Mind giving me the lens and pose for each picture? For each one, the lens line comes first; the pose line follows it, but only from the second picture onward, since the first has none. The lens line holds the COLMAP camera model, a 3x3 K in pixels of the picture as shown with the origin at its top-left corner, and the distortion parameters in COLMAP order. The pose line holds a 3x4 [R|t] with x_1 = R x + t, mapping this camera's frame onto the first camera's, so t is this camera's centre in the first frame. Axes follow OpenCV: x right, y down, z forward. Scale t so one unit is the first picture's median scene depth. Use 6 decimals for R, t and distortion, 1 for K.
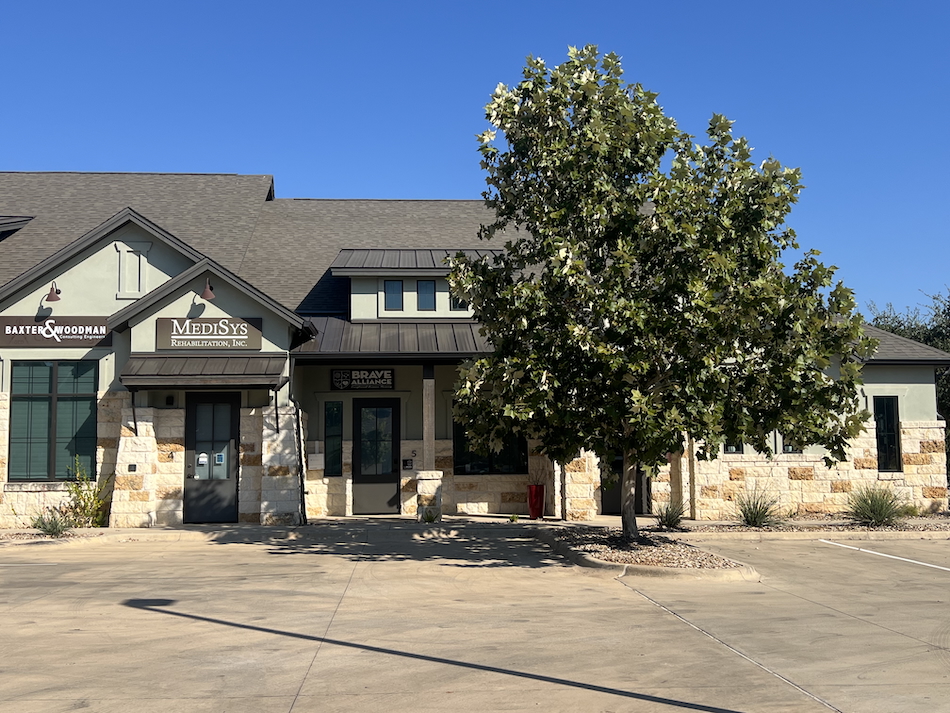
lens RADIAL K [[1049.7, 0, 471.9], [0, 1049.7, 362.3], [0, 0, 1]] dist [0.163263, -0.385900]
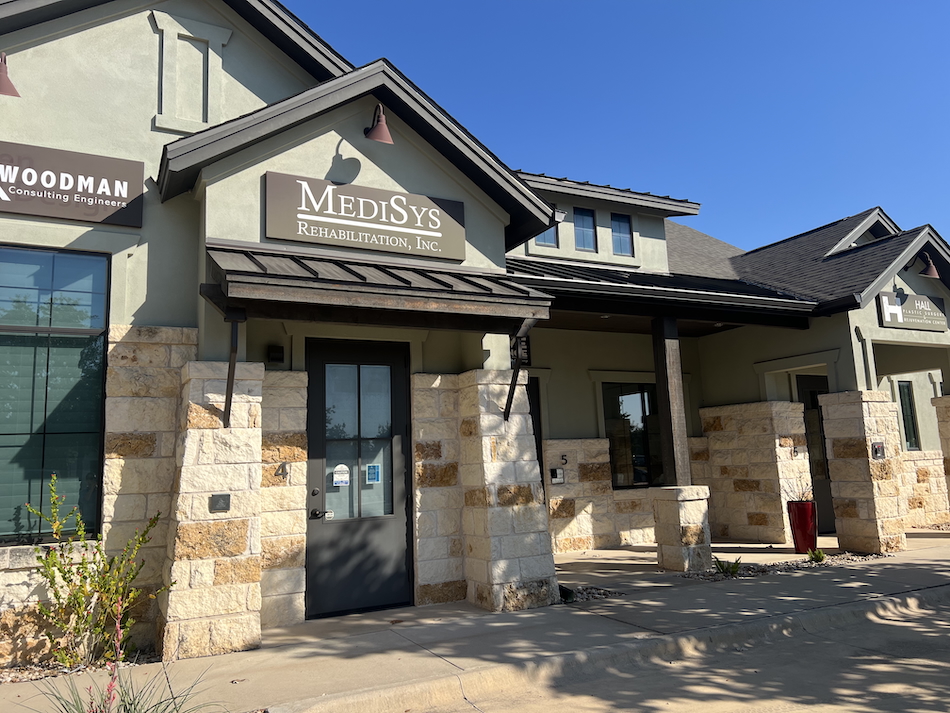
lens RADIAL K [[715.1, 0, 473.9], [0, 715.1, 350.2], [0, 0, 1]] dist [0.016407, -0.002020]
pose [[0.905980, 0.041760, 0.421255, -0.403276], [-0.011538, 0.997189, -0.074040, 0.067936], [-0.423162, 0.062218, 0.903915, 0.805034]]
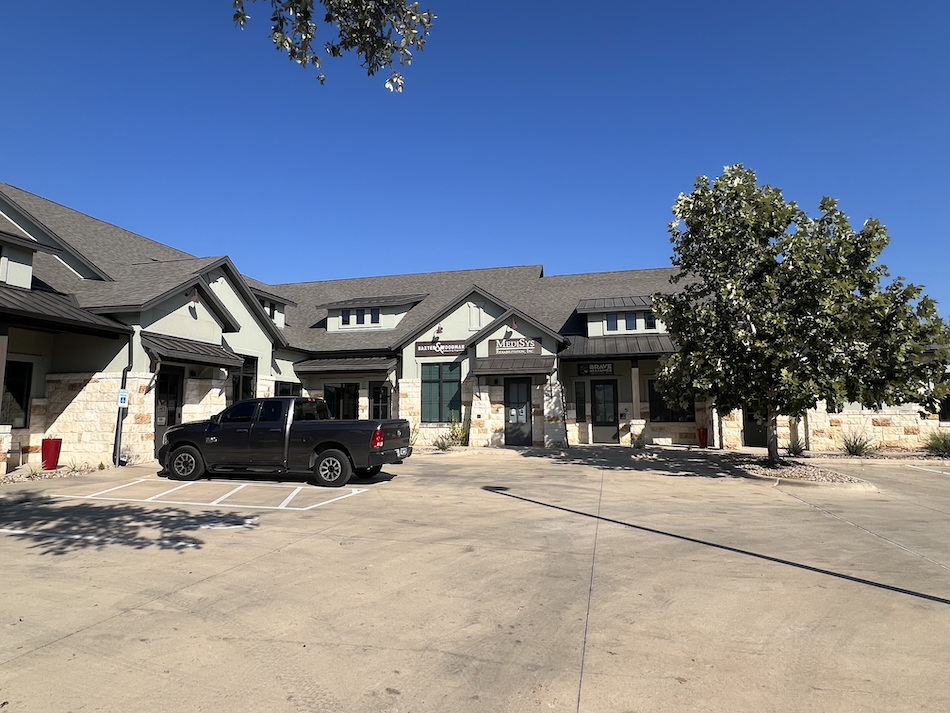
lens RADIAL K [[536.5, 0, 470.3], [0, 536.5, 354.3], [0, 0, 1]] dist [0.000660, 0.000329]
pose [[0.951828, -0.030005, -0.305161, -0.034646], [0.024218, 0.999448, -0.022730, 0.008330], [0.305675, 0.014245, 0.952029, 0.063109]]
